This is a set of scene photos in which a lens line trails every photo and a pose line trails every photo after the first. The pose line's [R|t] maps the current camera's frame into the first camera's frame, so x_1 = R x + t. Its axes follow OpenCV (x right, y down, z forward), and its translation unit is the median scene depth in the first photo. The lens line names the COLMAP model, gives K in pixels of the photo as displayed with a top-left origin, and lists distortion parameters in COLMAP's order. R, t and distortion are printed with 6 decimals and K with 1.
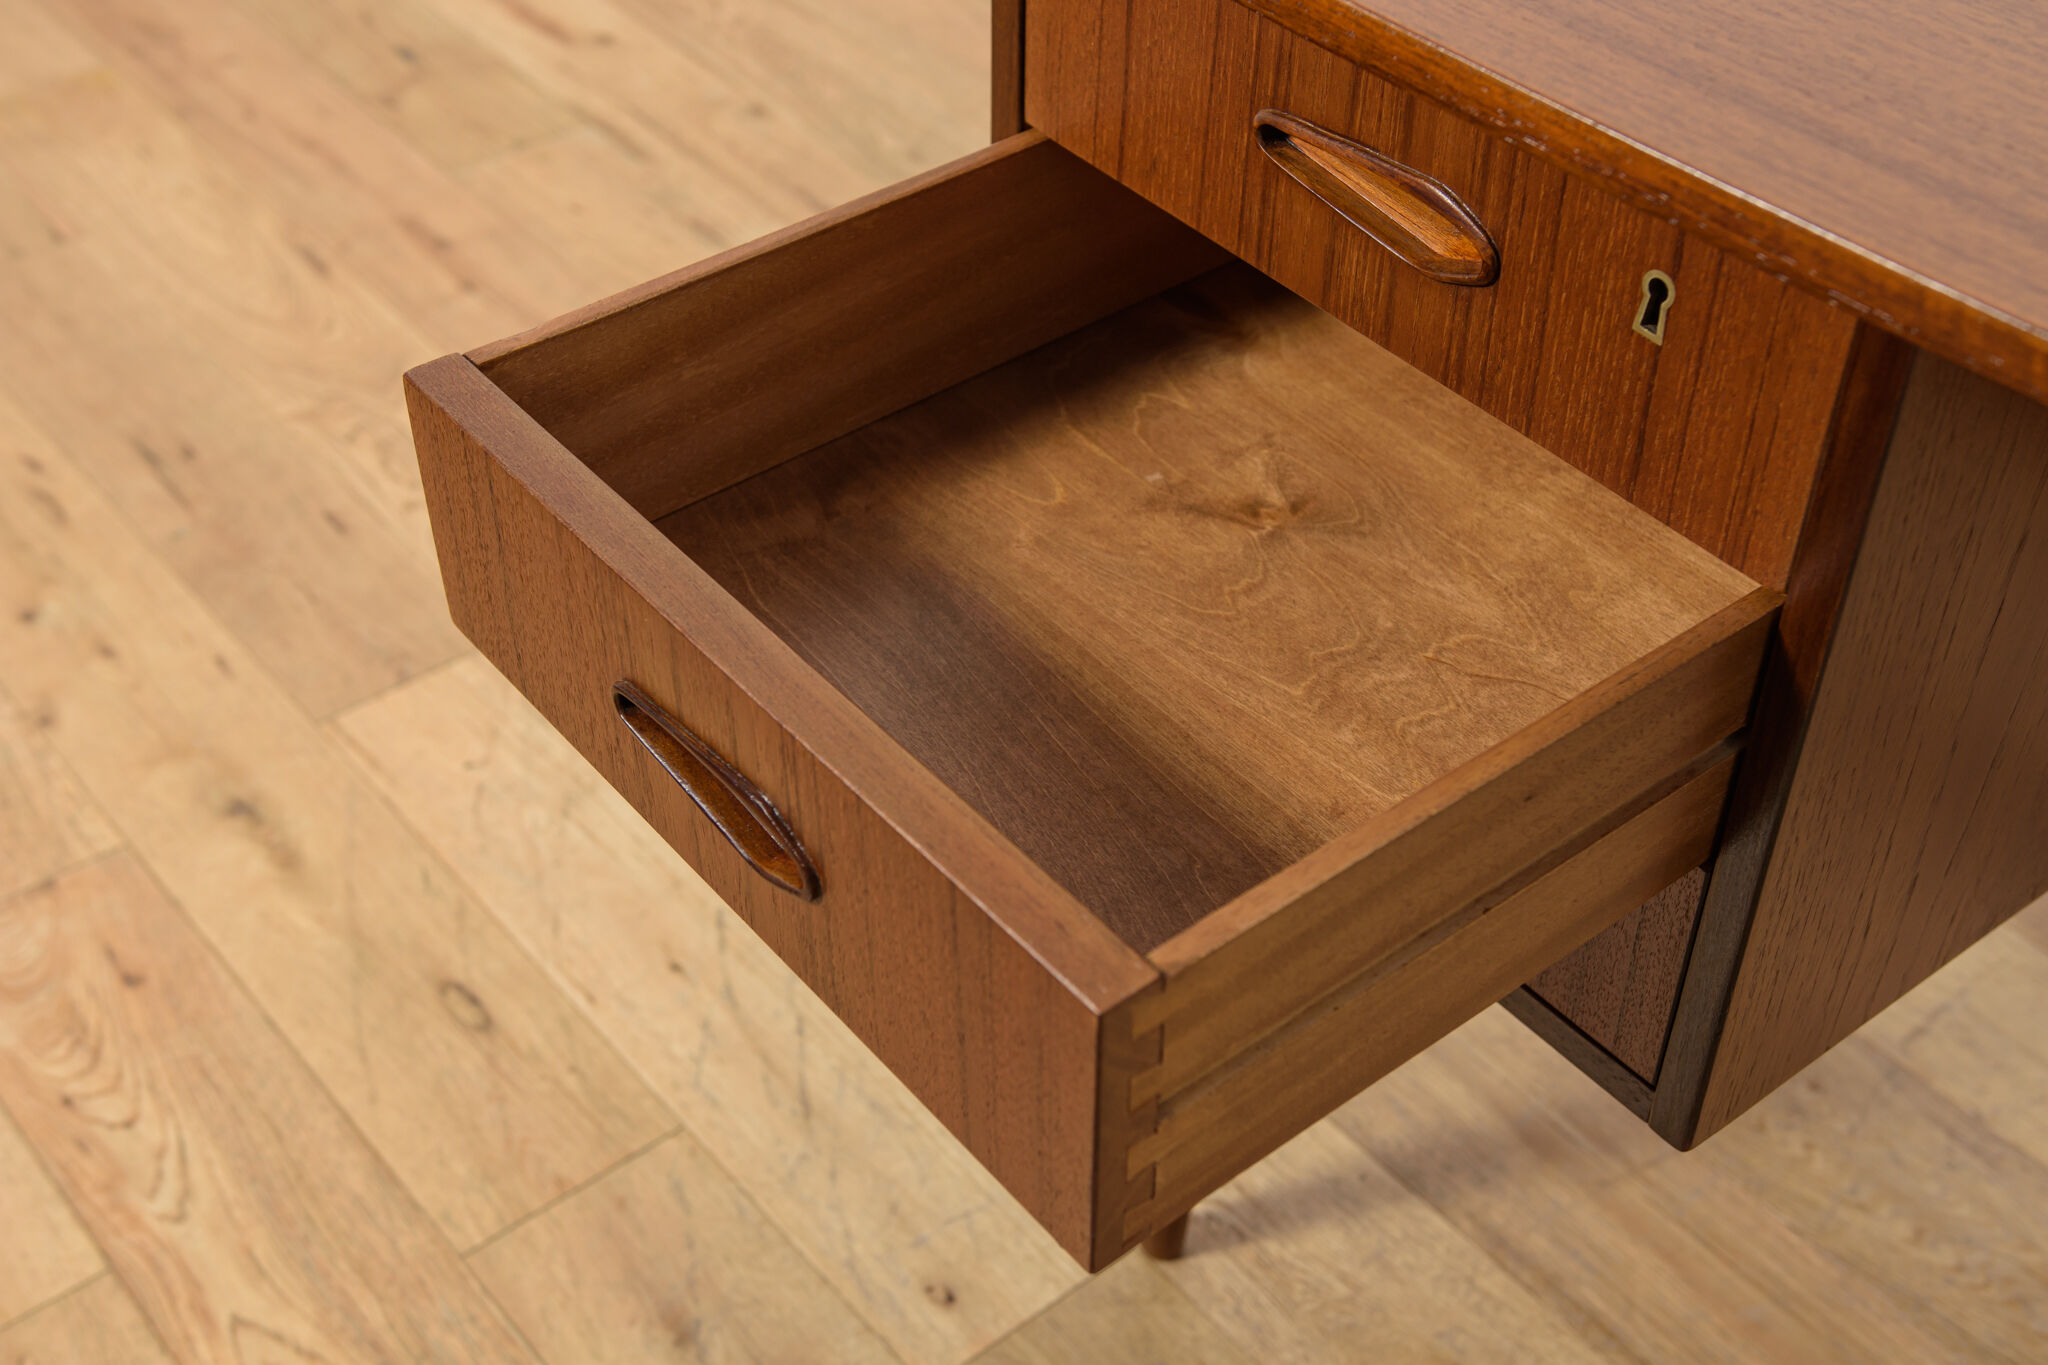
lens RADIAL K [[2592.8, 0, 1026.3], [0, 2592.8, 714.5], [0, 0, 1]] dist [0.045788, 0.141796]
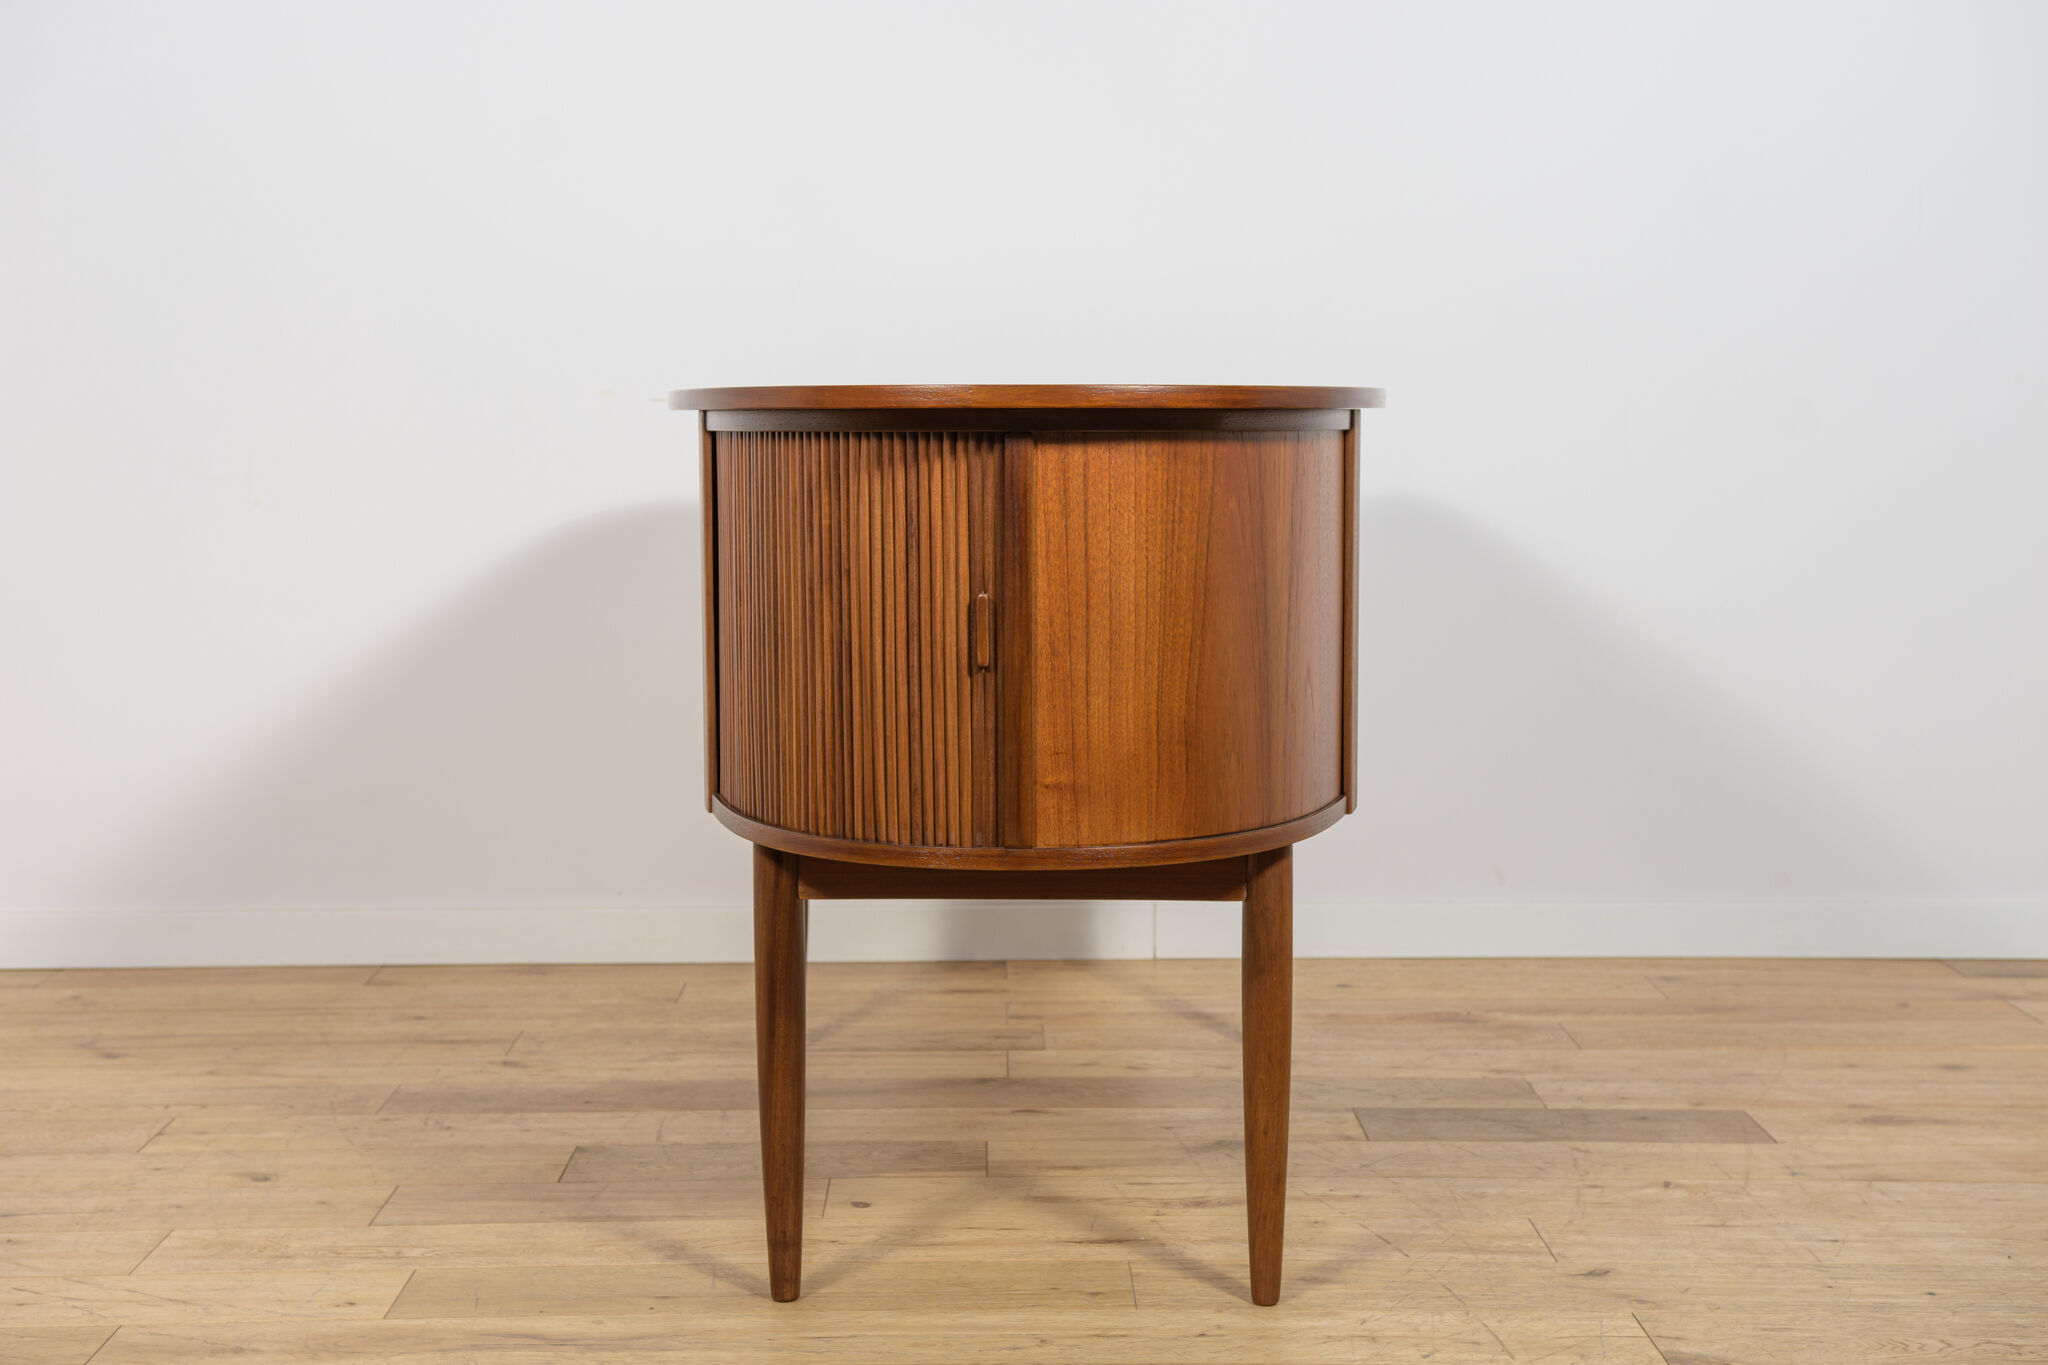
lens RADIAL K [[2878.9, 0, 1027.1], [0, 2878.9, 680.2], [0, 0, 1]] dist [0.065036, 0.205335]
pose [[0.621920, -0.088196, 0.778098, -1.742907], [0.524649, 0.784584, -0.330411, 1.117180], [-0.581343, 0.613717, 0.534221, -0.736964]]
